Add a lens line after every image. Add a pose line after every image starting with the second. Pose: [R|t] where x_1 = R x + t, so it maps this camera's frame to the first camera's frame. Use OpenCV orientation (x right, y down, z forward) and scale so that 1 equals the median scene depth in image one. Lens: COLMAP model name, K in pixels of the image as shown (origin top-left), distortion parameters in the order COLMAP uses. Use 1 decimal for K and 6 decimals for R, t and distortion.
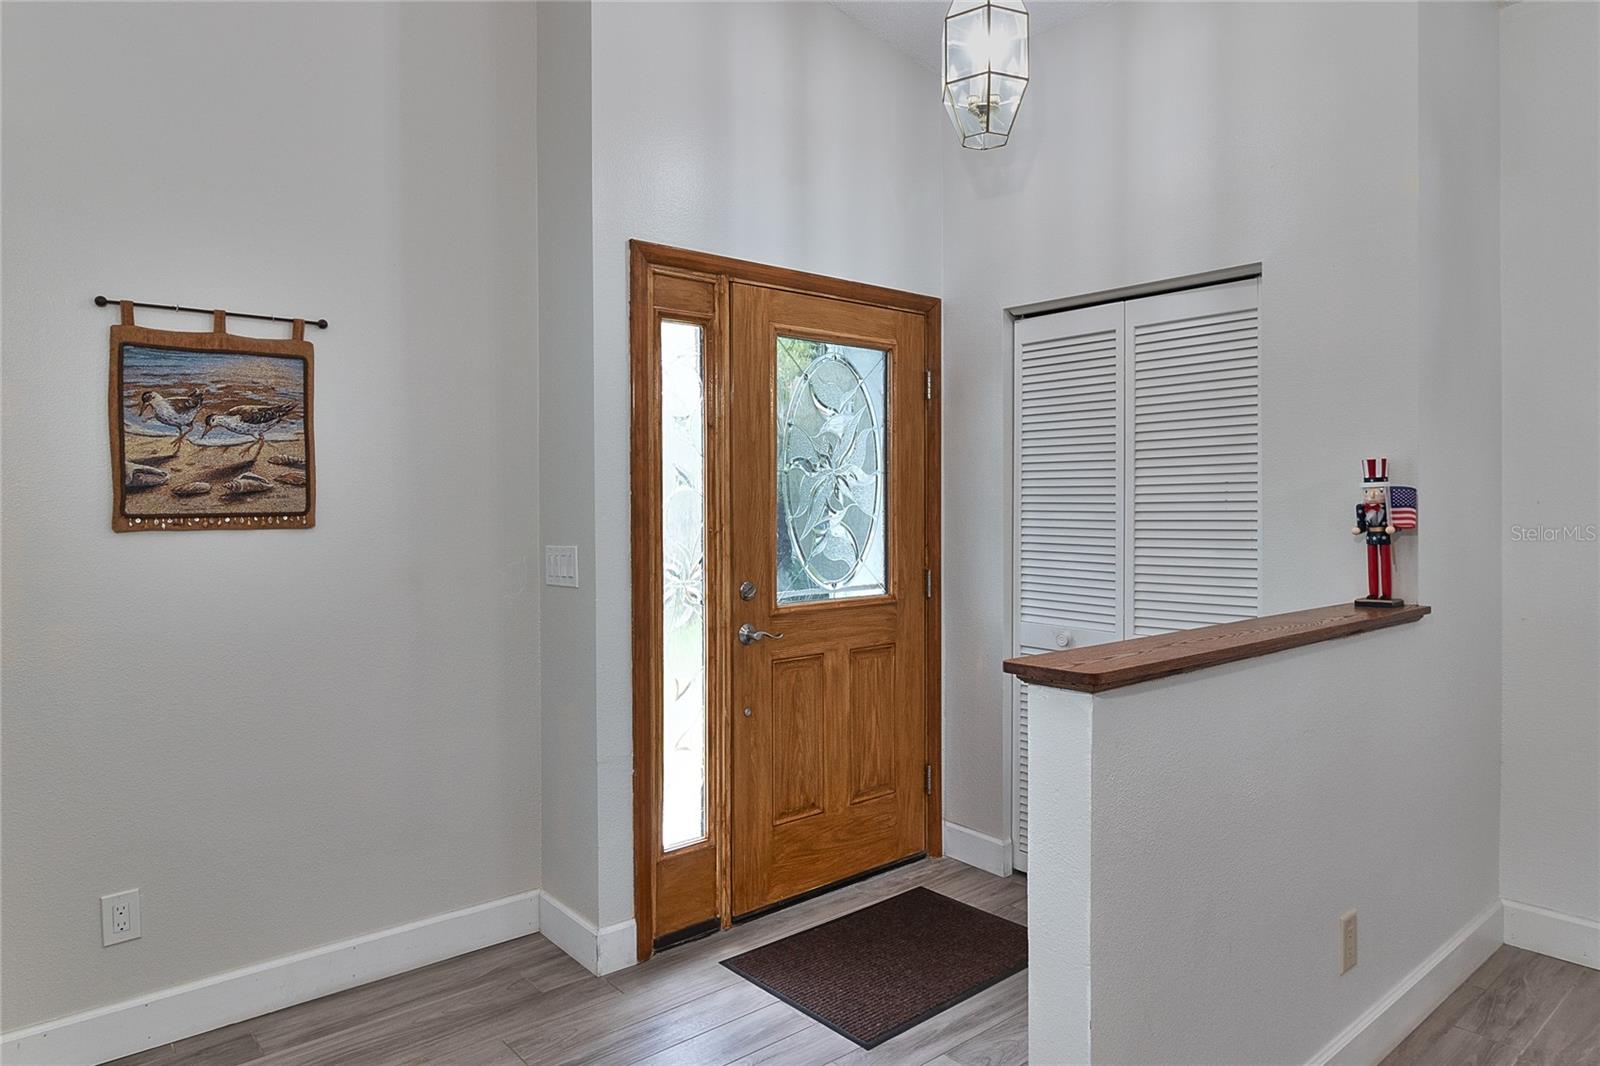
lens RADIAL K [[974.3, 0, 800.0], [0, 974.3, 533.0], [0, 0, 1]] dist [-0.001422, -0.000360]
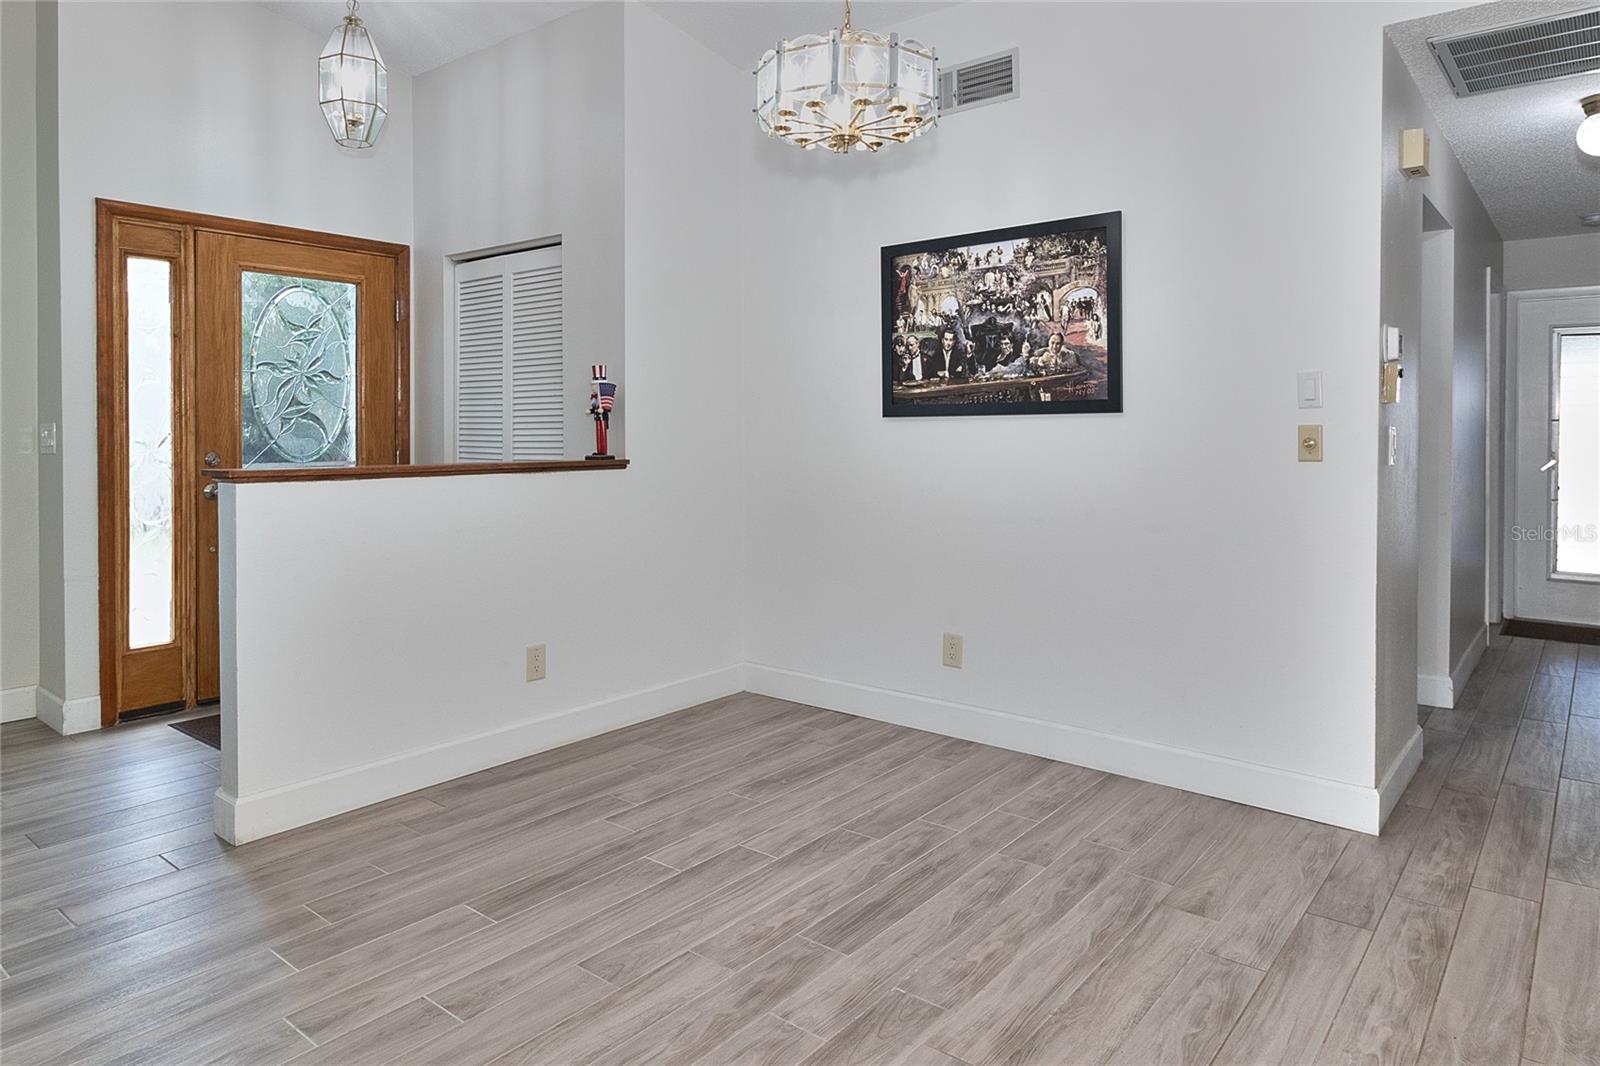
lens RADIAL K [[990.1, 0, 798.4], [0, 990.1, 459.2], [0, 0, 1]] dist [-0.002163, -0.000942]
pose [[0.981904, -0.000395, 0.189378, 0.494667], [0.000635, 0.999999, -0.001209, 0.062646], [-0.189378, 0.001307, 0.981903, -0.510248]]
